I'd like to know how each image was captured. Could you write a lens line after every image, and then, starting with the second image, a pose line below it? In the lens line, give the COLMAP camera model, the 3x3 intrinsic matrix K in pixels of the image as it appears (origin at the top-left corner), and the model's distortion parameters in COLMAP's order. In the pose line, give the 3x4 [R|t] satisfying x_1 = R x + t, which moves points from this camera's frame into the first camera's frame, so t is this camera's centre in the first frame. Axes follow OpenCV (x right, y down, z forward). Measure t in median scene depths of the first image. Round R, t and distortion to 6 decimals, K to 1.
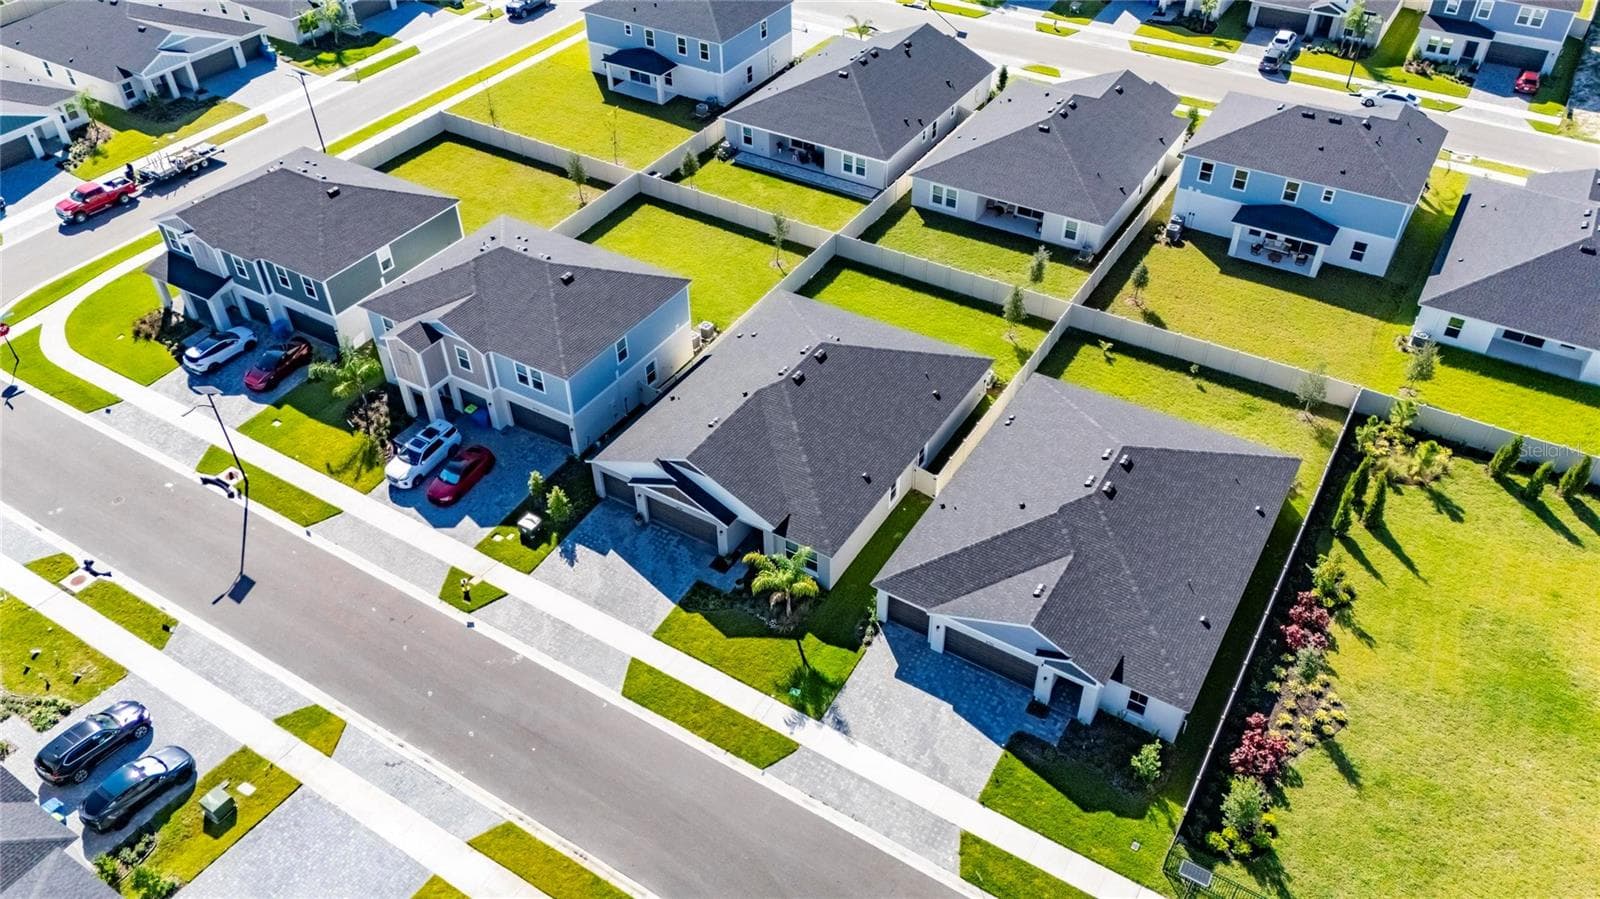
lens RADIAL K [[1183.9, 0, 799.1], [0, 1183.9, 441.0], [0, 0, 1]] dist [0.087479, -0.094462]
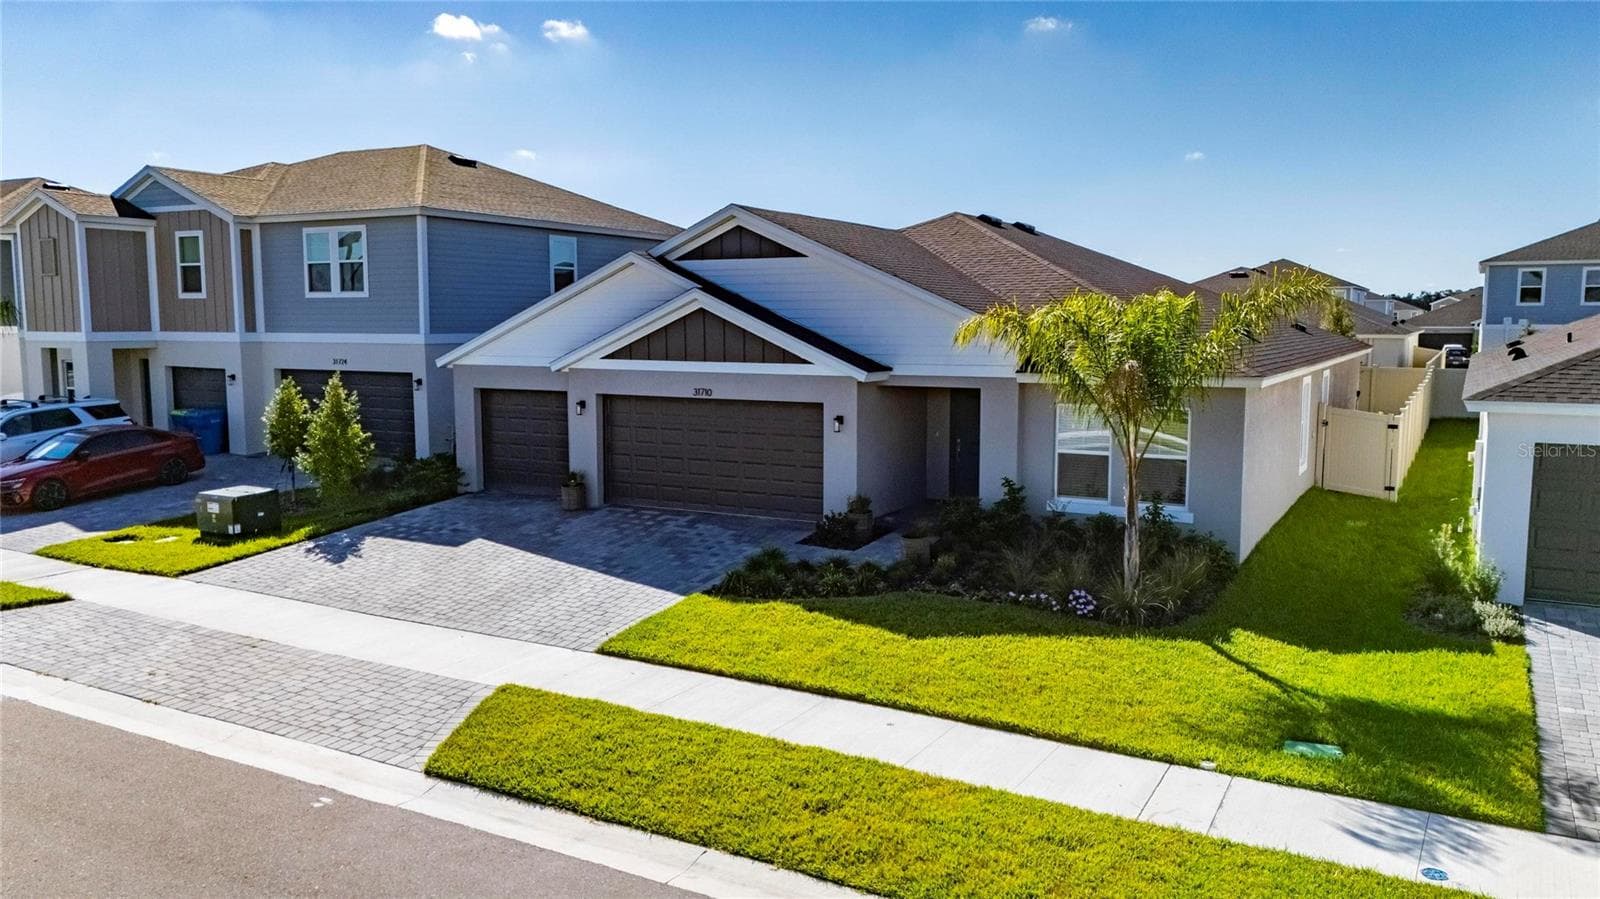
lens RADIAL K [[1183.9, 0, 799.1], [0, 1183.9, 441.0], [0, 0, 1]] dist [0.087479, -0.094462]
pose [[0.999278, 0.000476, 0.037992, -0.086054], [0.020929, 0.827661, -0.560838, 0.249186], [-0.031711, 0.561228, 0.827054, 0.726323]]
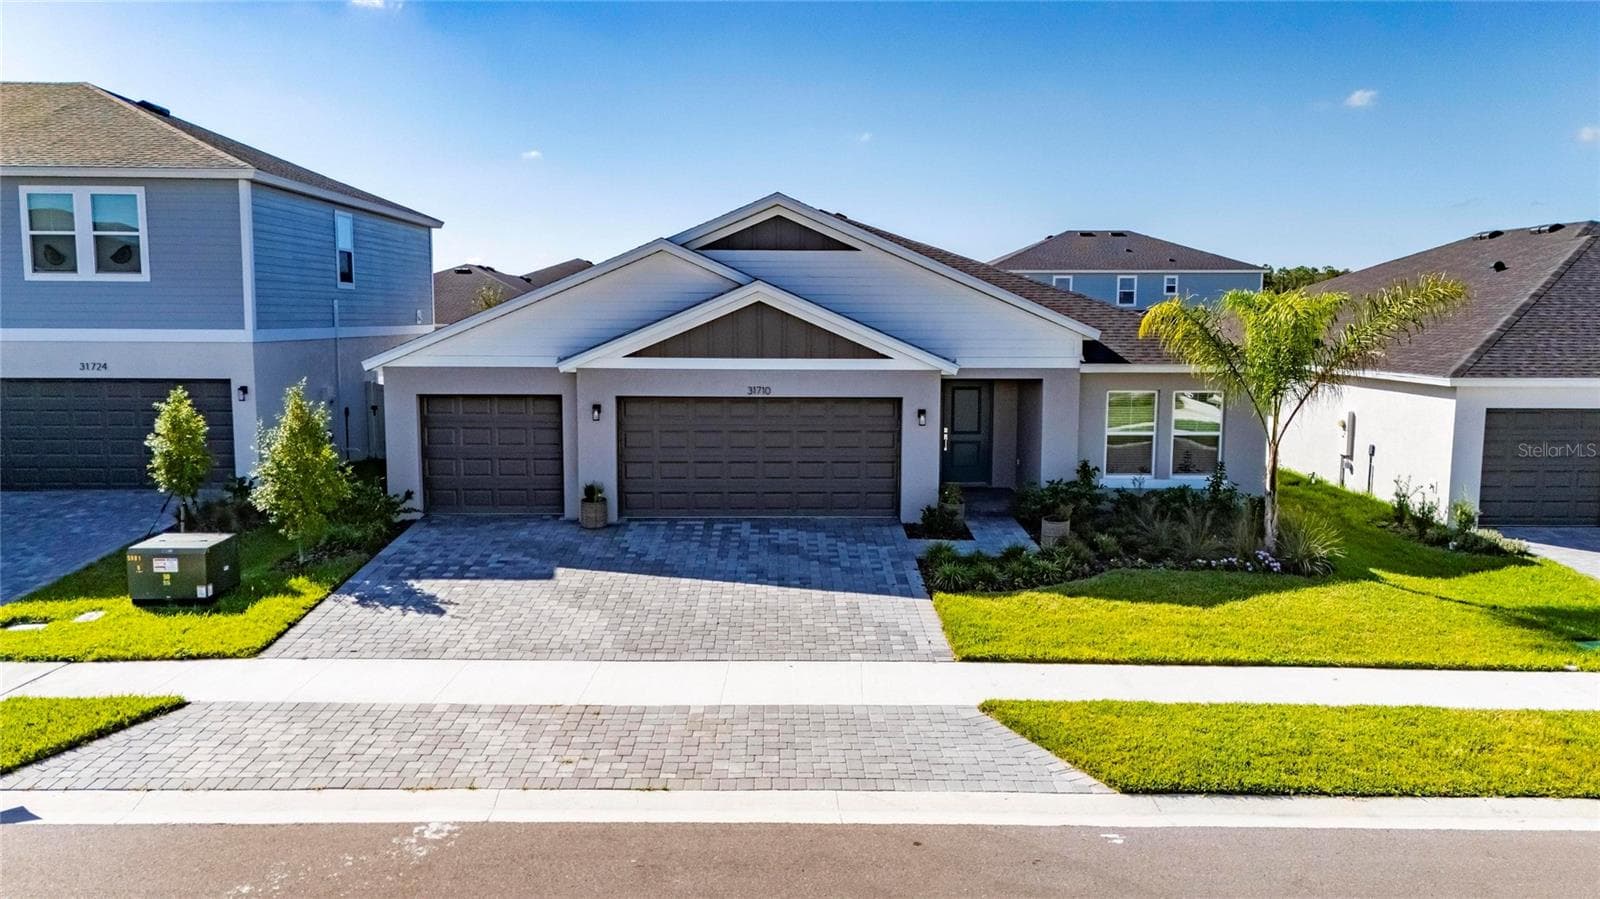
lens RADIAL K [[1183.9, 0, 799.1], [0, 1183.9, 441.0], [0, 0, 1]] dist [0.087479, -0.094462]
pose [[0.841696, -0.048209, 0.537796, -0.256281], [0.340569, 0.820296, -0.459487, 0.211326], [-0.419000, 0.569904, 0.706858, 0.773629]]
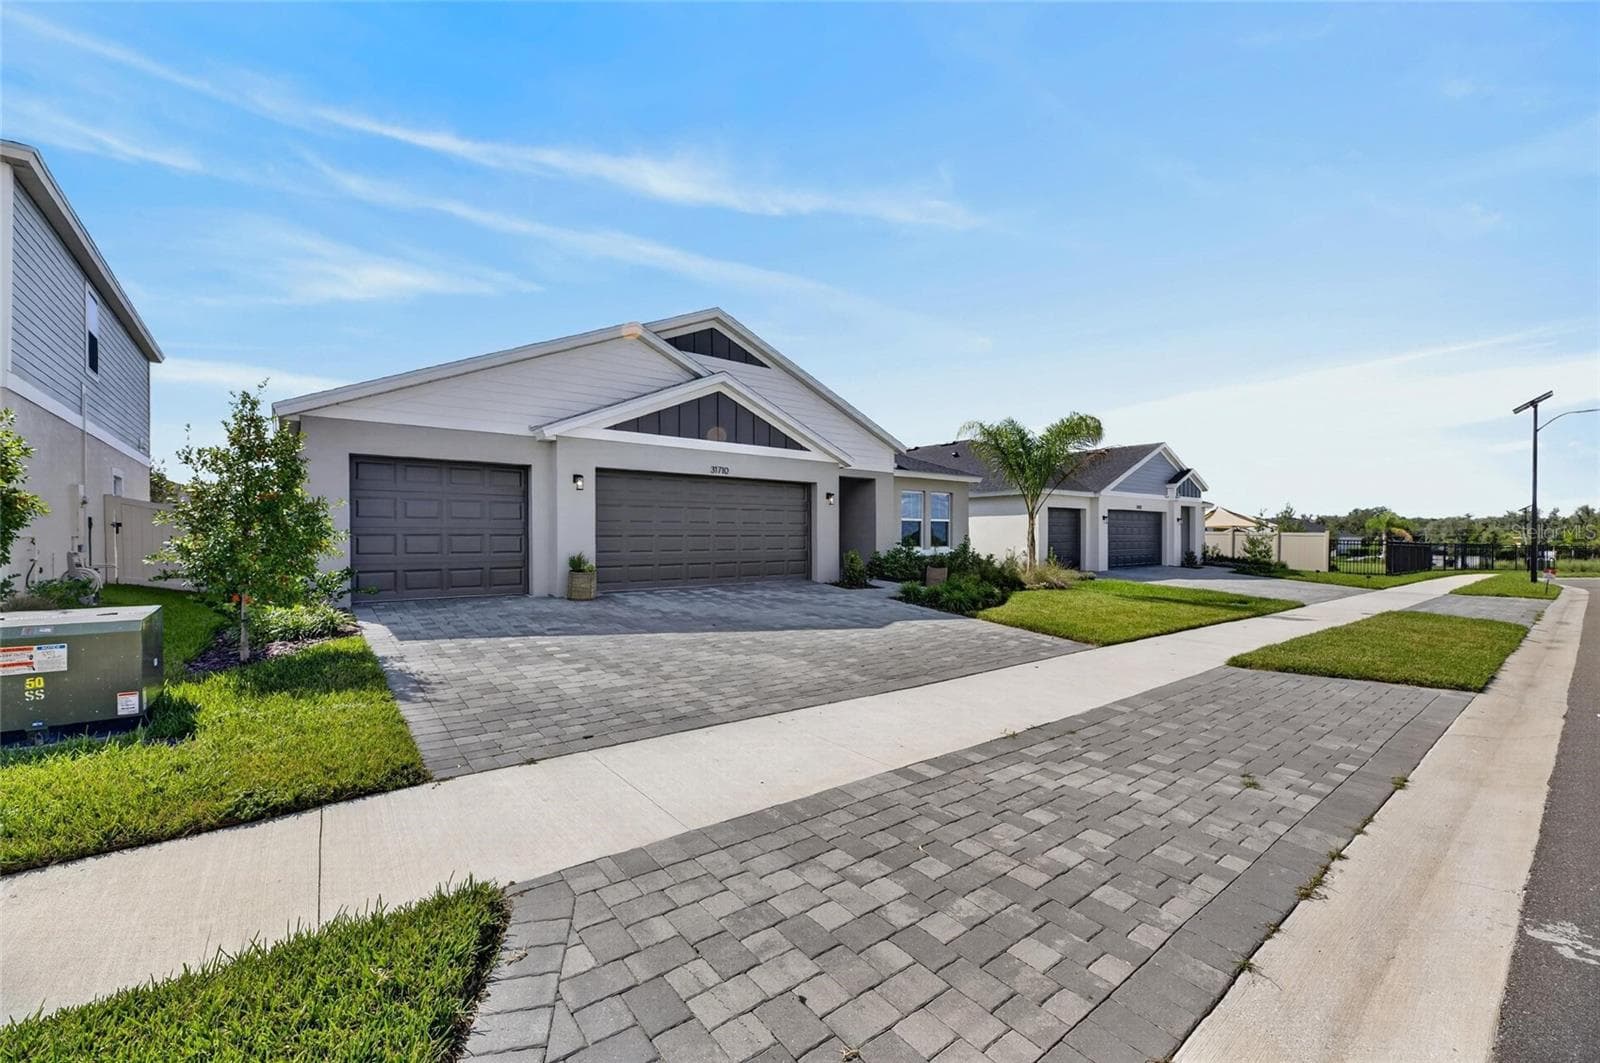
lens RADIAL K [[646.3, 0, 800.0], [0, 646.3, 531.5], [0, 0, 1]] dist [-0.000938, -0.002757]
pose [[0.337772, 0.014543, 0.941116, -0.269195], [0.607520, 0.760338, -0.229792, 0.127982], [-0.718908, 0.649364, 0.247986, 0.934543]]
